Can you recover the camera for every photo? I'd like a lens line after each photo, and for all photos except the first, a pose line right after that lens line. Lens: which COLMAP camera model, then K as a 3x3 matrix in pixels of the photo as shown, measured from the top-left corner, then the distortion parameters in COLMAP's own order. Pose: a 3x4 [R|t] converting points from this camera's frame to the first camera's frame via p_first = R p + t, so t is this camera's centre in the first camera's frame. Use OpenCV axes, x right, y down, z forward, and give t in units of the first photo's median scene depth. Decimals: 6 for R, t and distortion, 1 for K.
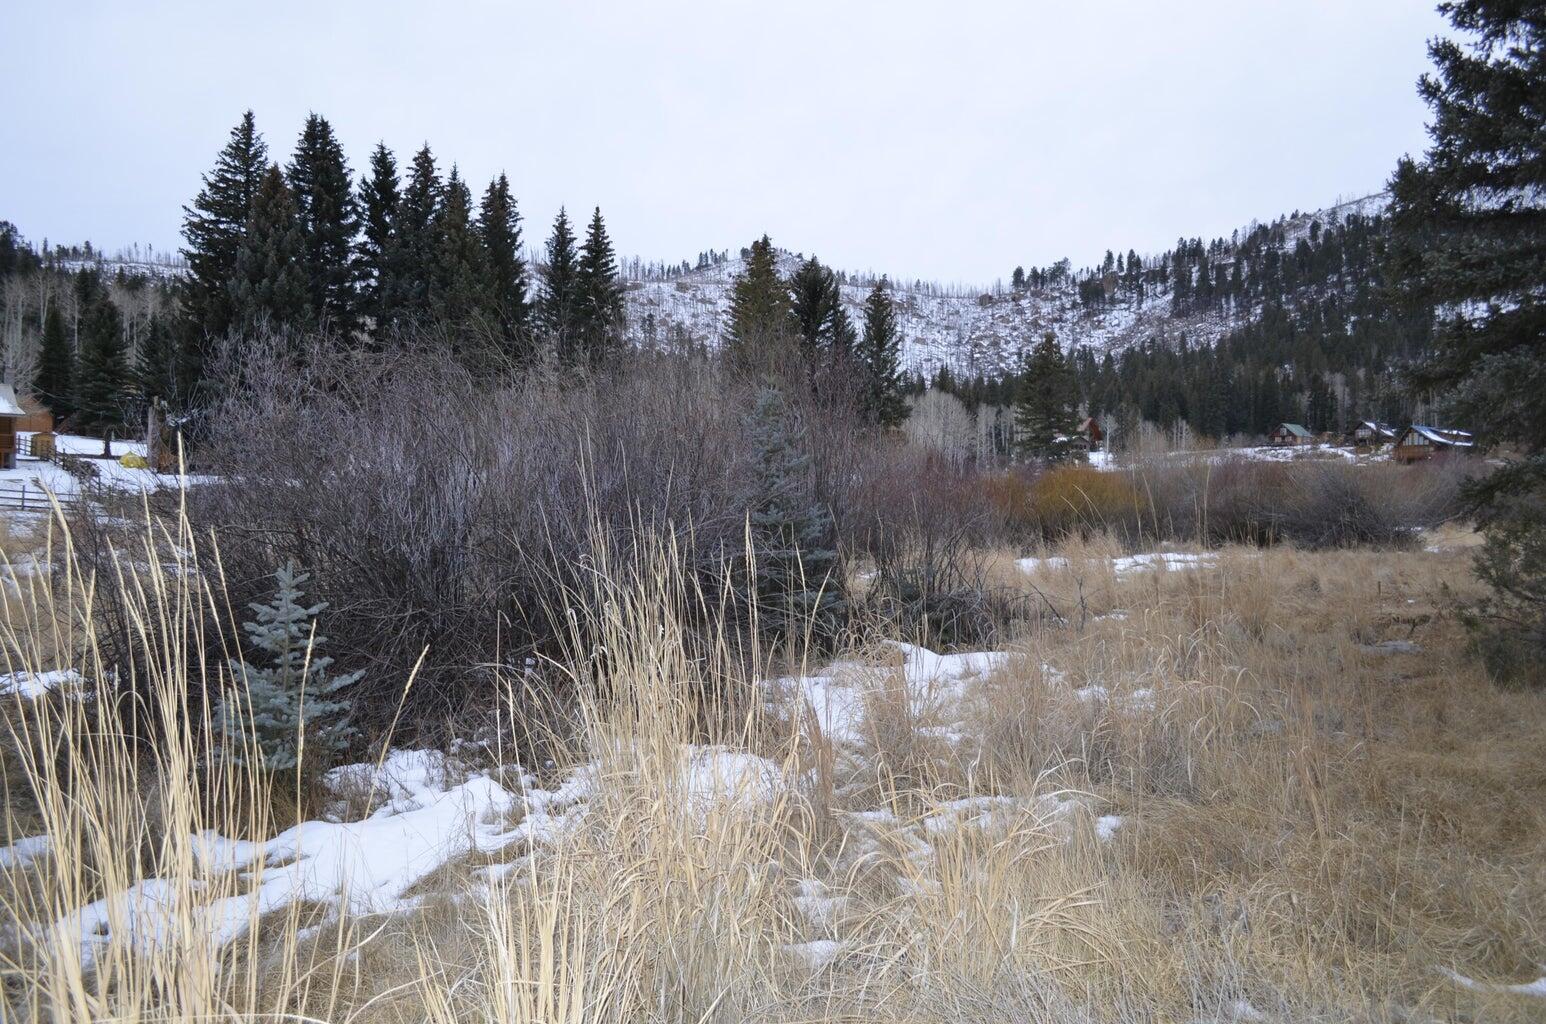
lens RADIAL K [[1199.5, 0, 781.2], [0, 1199.5, 518.3], [0, 0, 1]] dist [-0.009654, 0.000002]
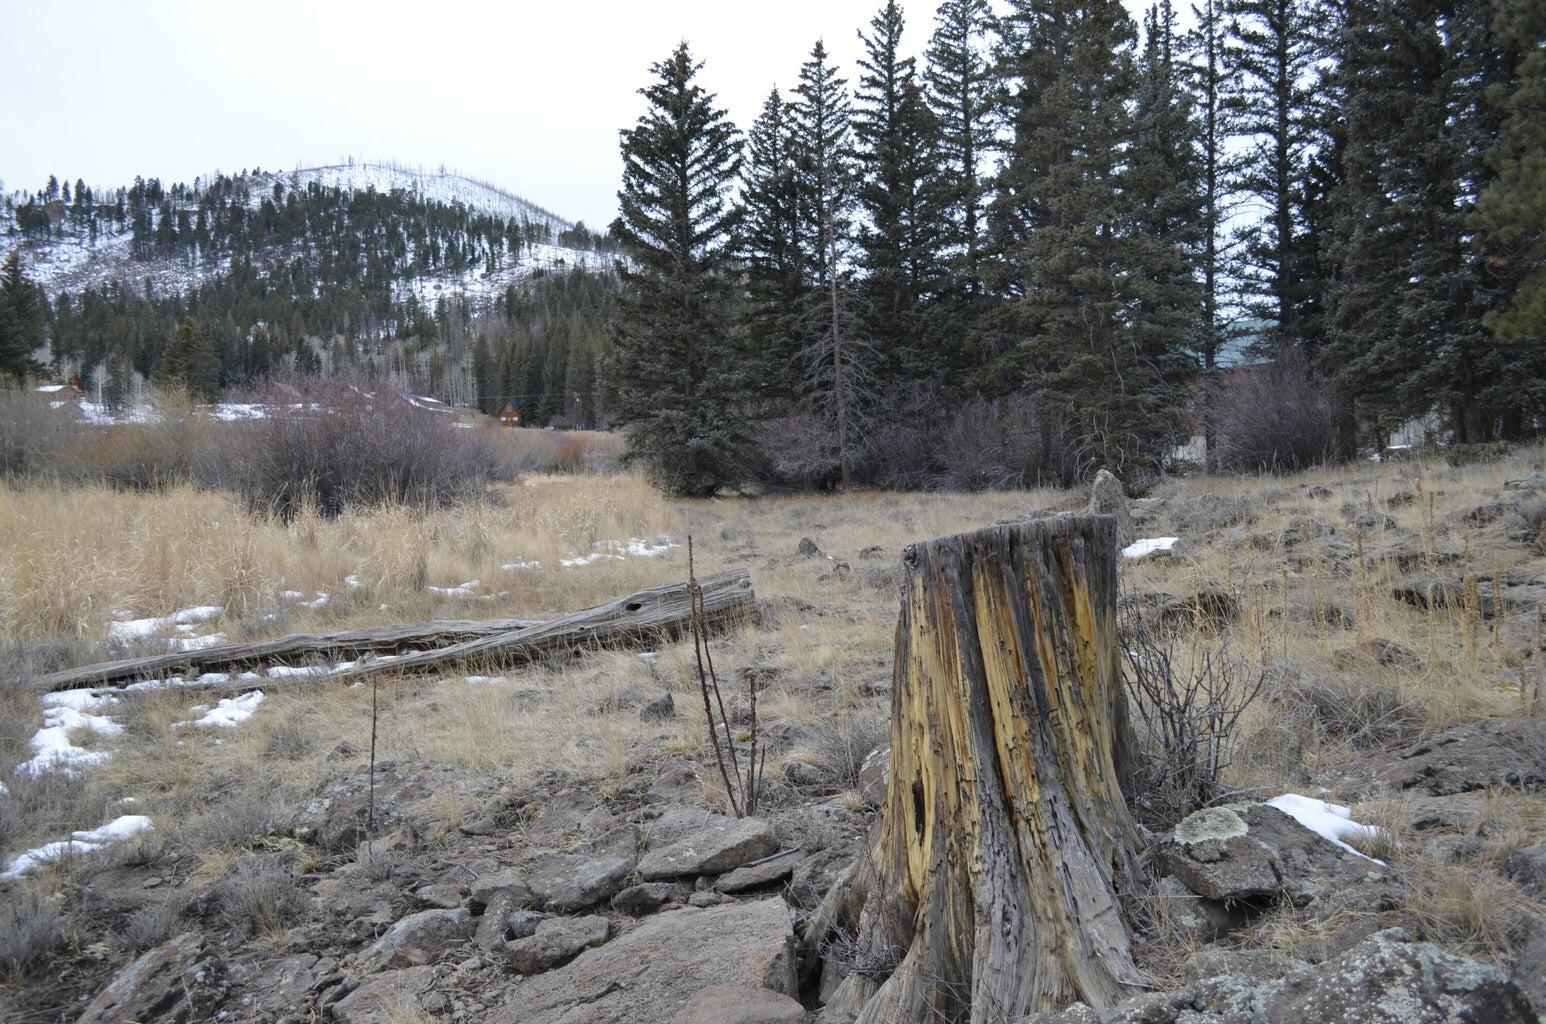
lens RADIAL K [[1199.5, 0, 781.3], [0, 1199.5, 517.5], [0, 0, 1]] dist [-0.009654, 0.000002]
pose [[0.679281, -0.031827, 0.733188, -0.298173], [0.003522, 0.999189, 0.040111, 0.001750], [-0.733870, -0.024664, 0.678842, -0.303436]]
